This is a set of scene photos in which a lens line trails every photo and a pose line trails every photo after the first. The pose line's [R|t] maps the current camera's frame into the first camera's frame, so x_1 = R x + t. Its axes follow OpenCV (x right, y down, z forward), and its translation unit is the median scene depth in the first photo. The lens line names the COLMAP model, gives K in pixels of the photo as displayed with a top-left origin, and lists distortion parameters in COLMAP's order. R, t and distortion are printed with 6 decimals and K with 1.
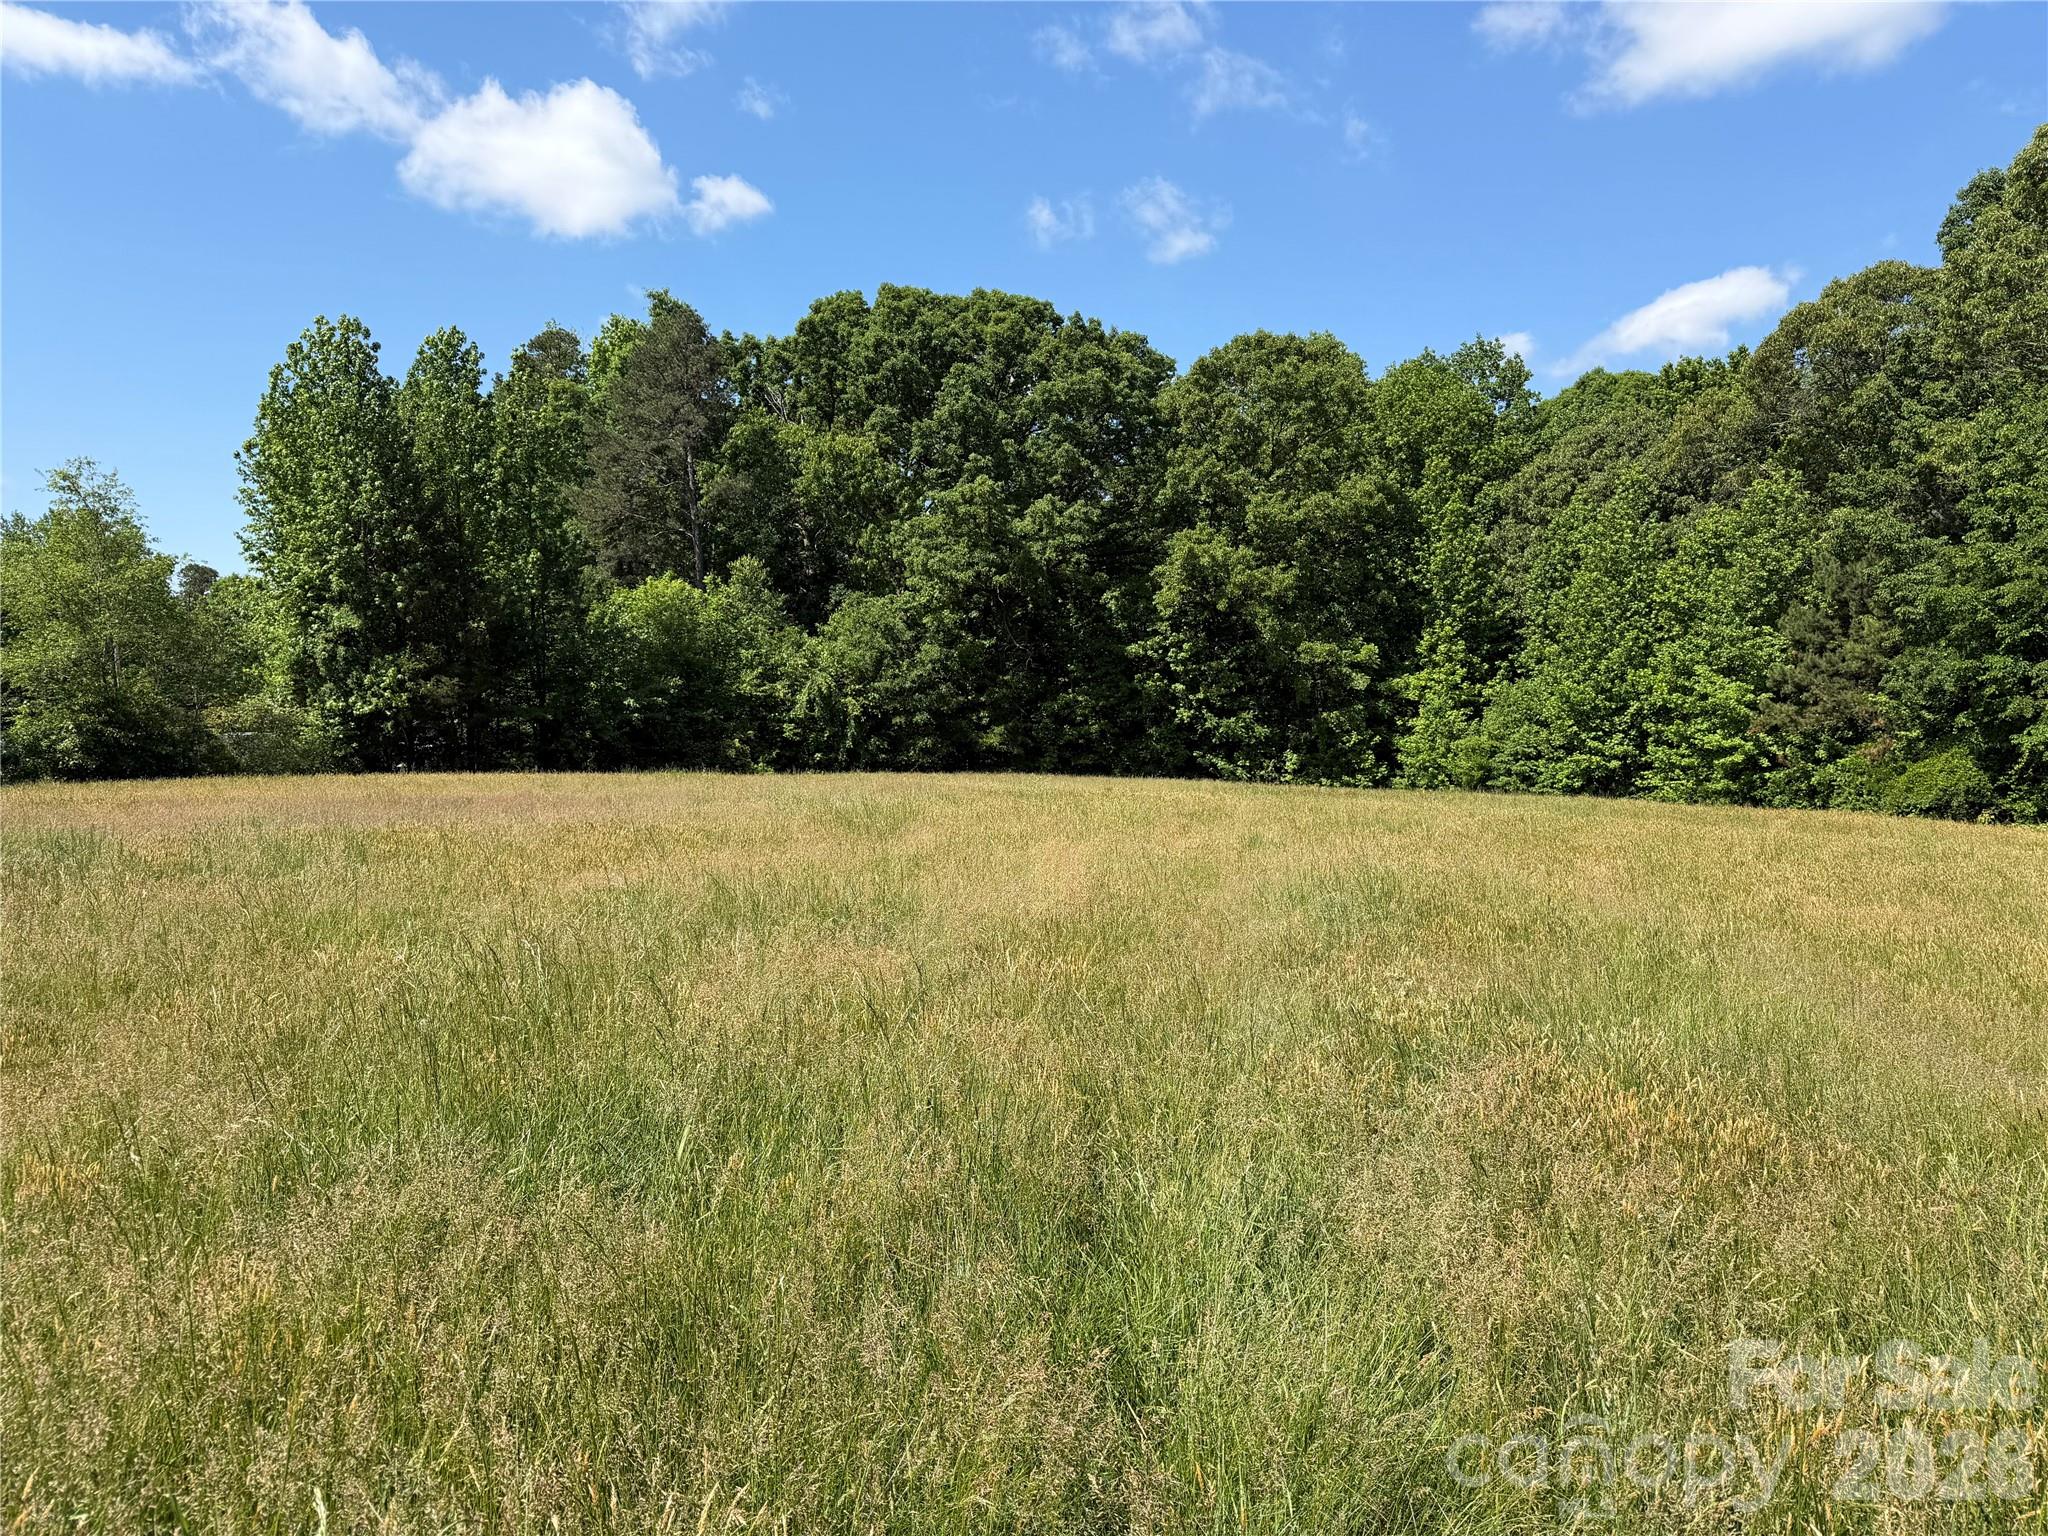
lens RADIAL K [[1432.4, 0, 1024.0], [0, 1432.4, 768.0], [0, 0, 1]] dist [0.093748, -0.000420]
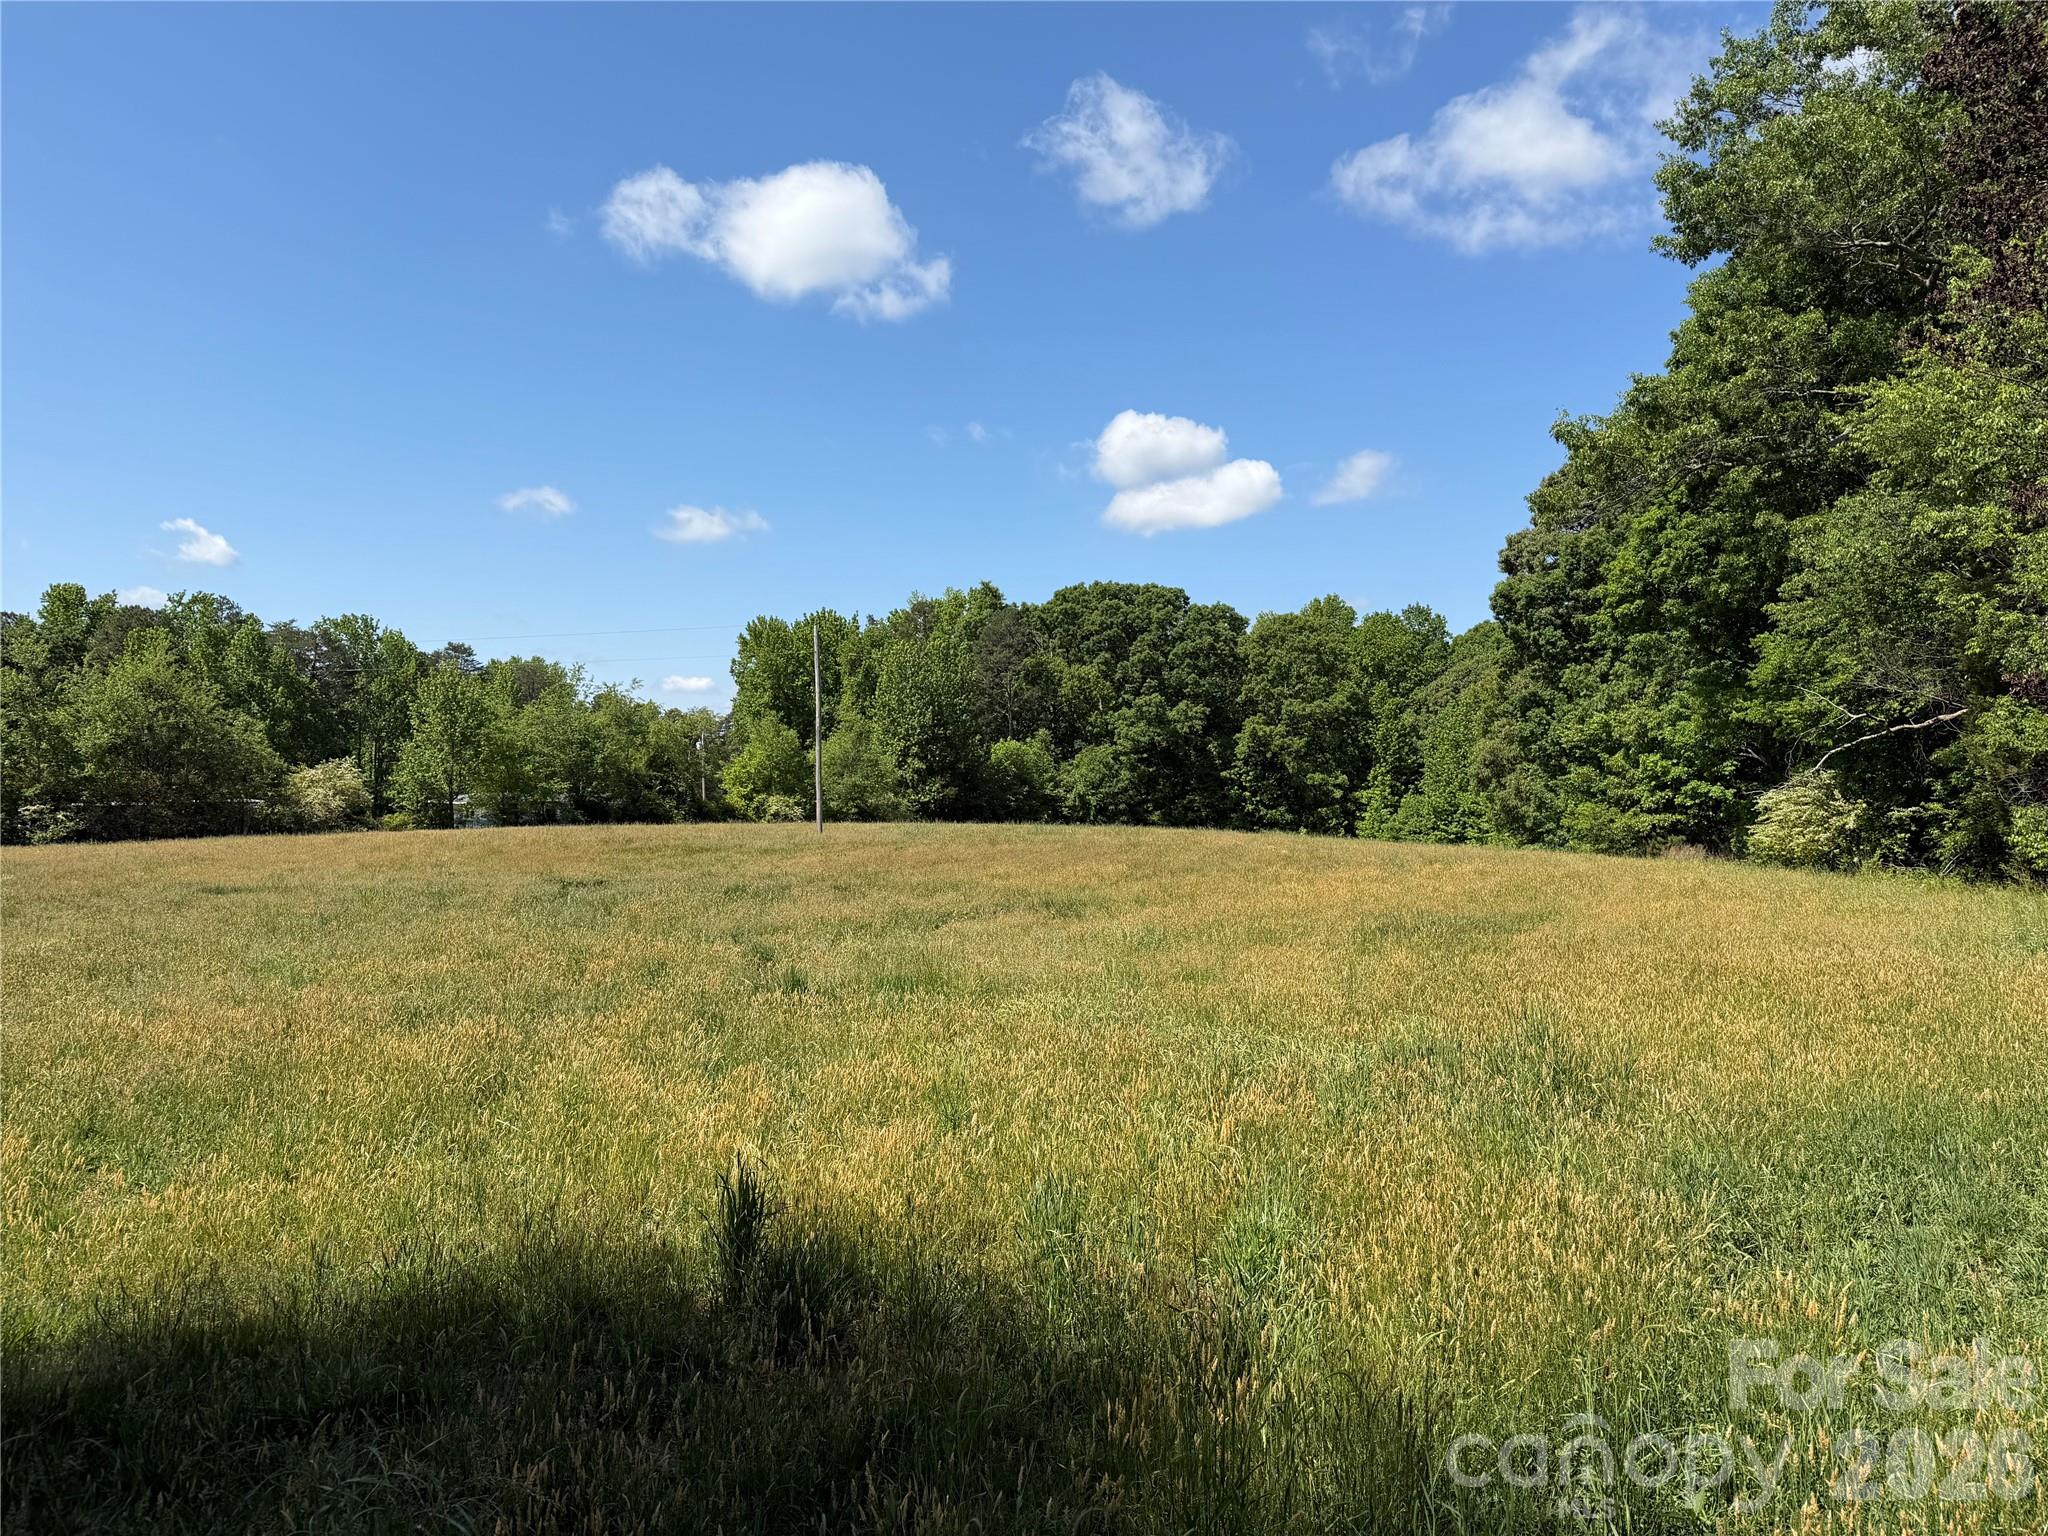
lens RADIAL K [[1432.4, 0, 1024.0], [0, 1432.4, 768.0], [0, 0, 1]] dist [0.093748, -0.000420]
pose [[0.998583, 0.022312, -0.048318, -0.108216], [-0.025081, 0.998032, -0.057473, 0.030772], [0.046941, 0.058604, 0.997177, -1.027223]]
